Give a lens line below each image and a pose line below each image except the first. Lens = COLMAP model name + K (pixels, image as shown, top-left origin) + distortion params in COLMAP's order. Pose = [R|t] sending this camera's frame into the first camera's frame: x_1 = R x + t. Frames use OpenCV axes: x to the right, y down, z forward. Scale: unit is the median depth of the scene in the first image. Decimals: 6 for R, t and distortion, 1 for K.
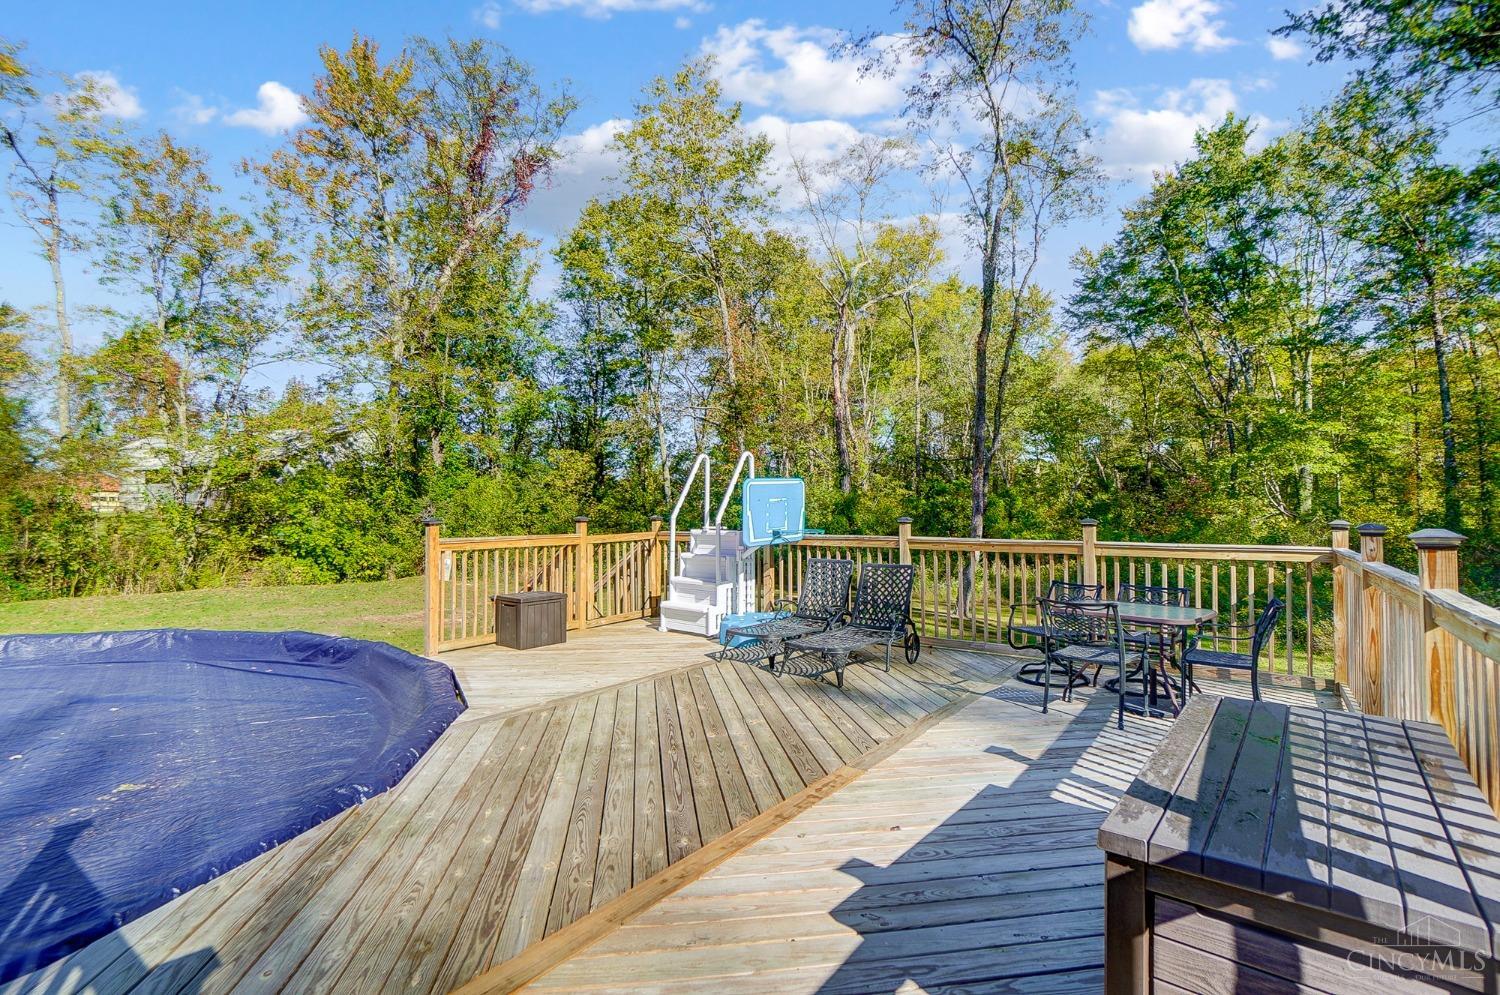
lens RADIAL K [[724.8, 0, 748.6], [0, 724.8, 493.3], [0, 0, 1]] dist [-0.051626, 0.023331]
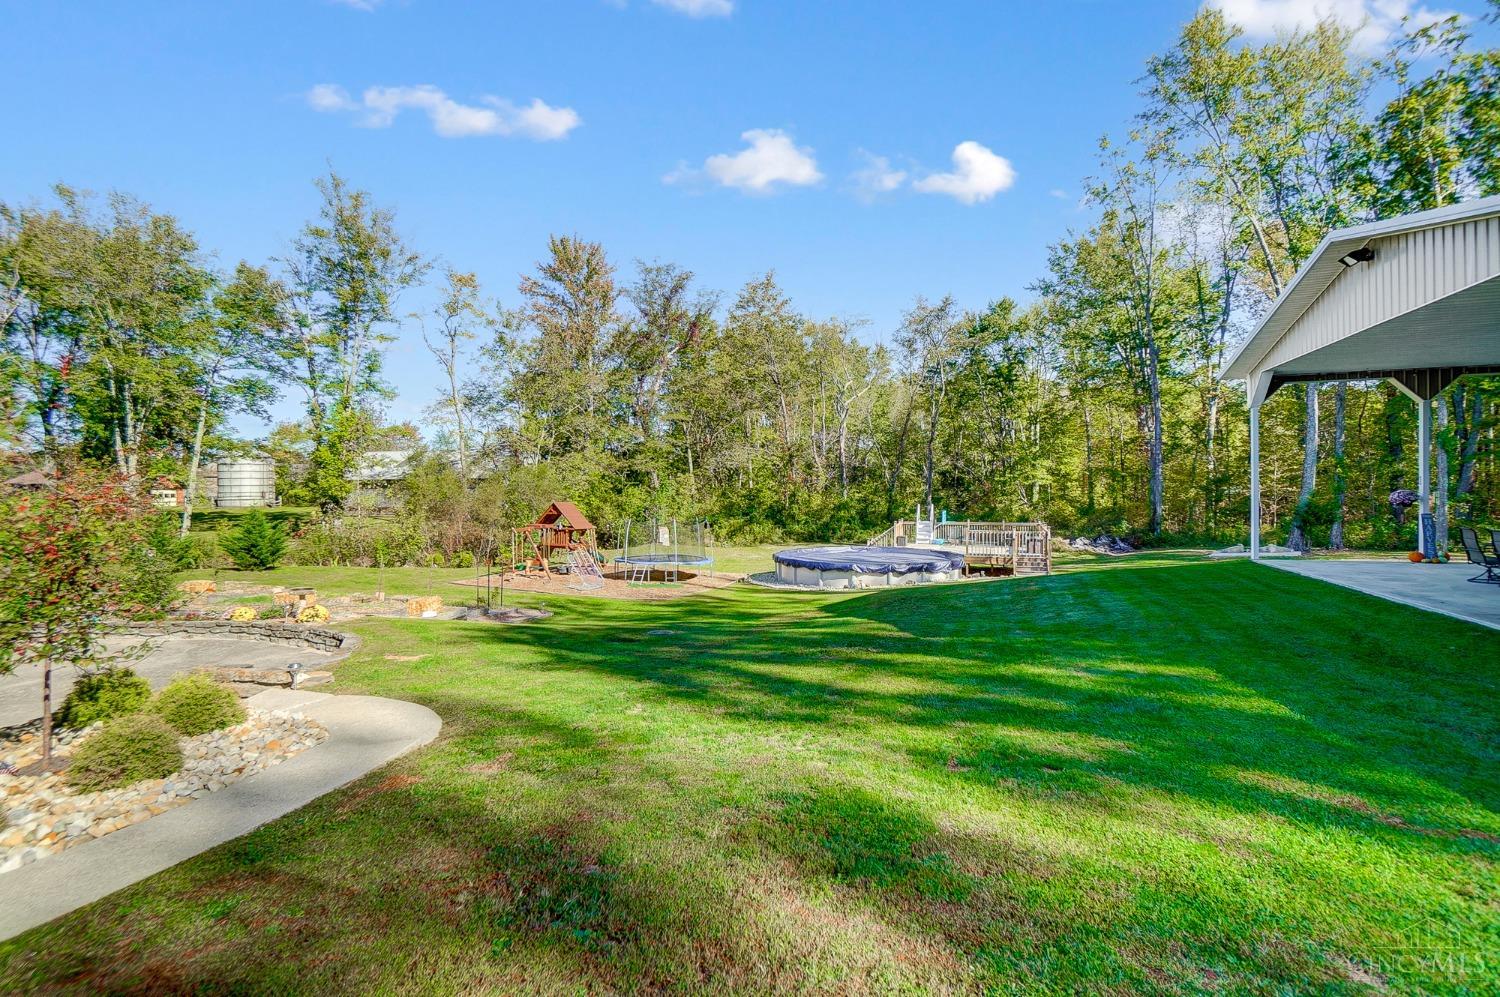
lens RADIAL K [[695.1, 0, 739.9], [0, 695.1, 486.5], [0, 0, 1]] dist [-0.055208, 0.024198]
pose [[0.966083, -0.008569, 0.258091, -0.546637], [0.002954, 0.999751, 0.022135, -0.063876], [-0.258217, -0.020622, 0.965867, -0.692644]]
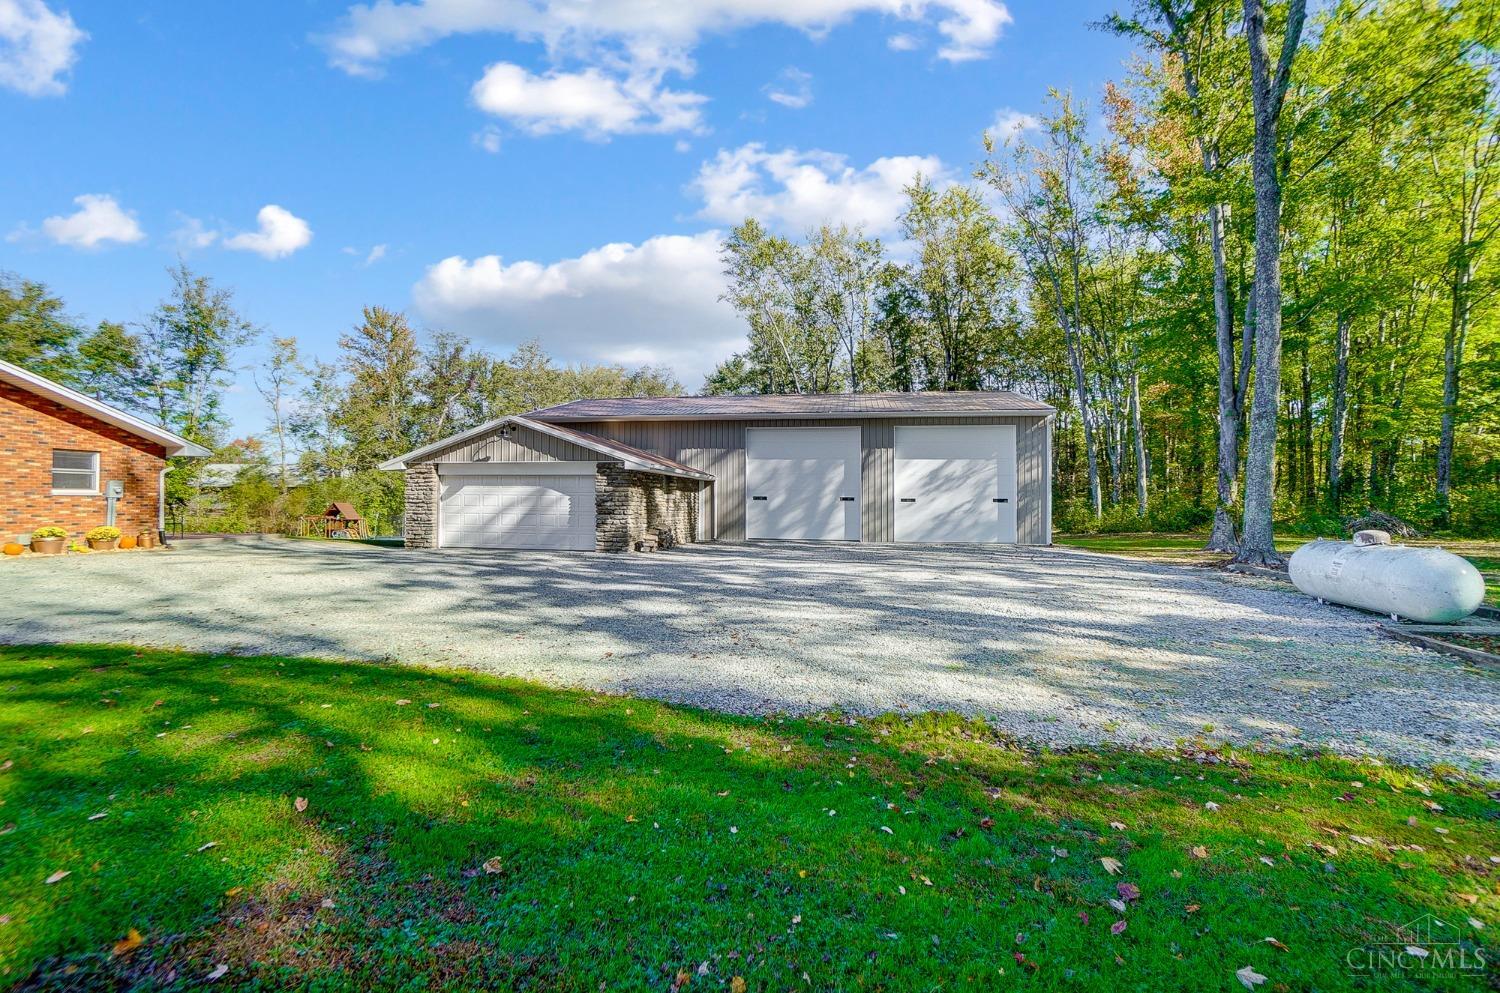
lens RADIAL K [[695.1, 0, 739.9], [0, 695.1, 484.5], [0, 0, 1]] dist [-0.055208, 0.024198]
pose [[0.912003, 0.011841, 0.410013, -0.363094], [-0.011217, 0.999929, -0.003927, -0.064686], [-0.410030, -0.001017, 0.912071, -1.378079]]
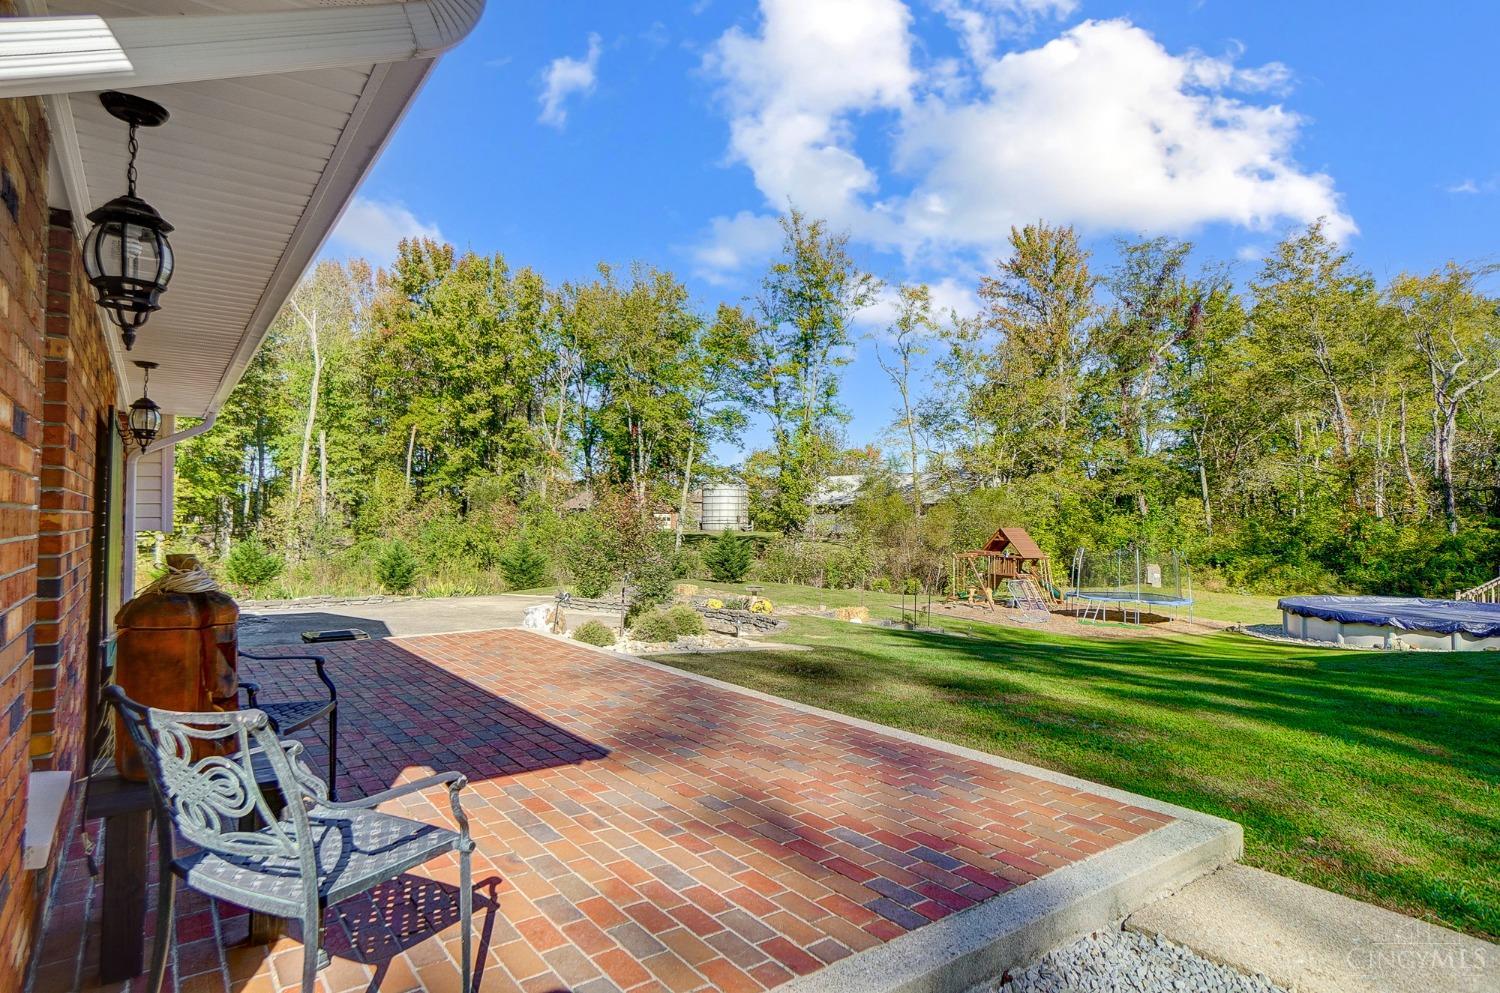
lens RADIAL K [[840.9, 0, 750.0], [0, 840.9, 496.5], [0, 0, 1]] dist [-0.018047, 0.026189]
pose [[0.942798, -0.005094, -0.333327, -0.495376], [0.004249, 0.999986, -0.003265, -0.059650], [0.333338, 0.001662, 0.942806, -0.808055]]
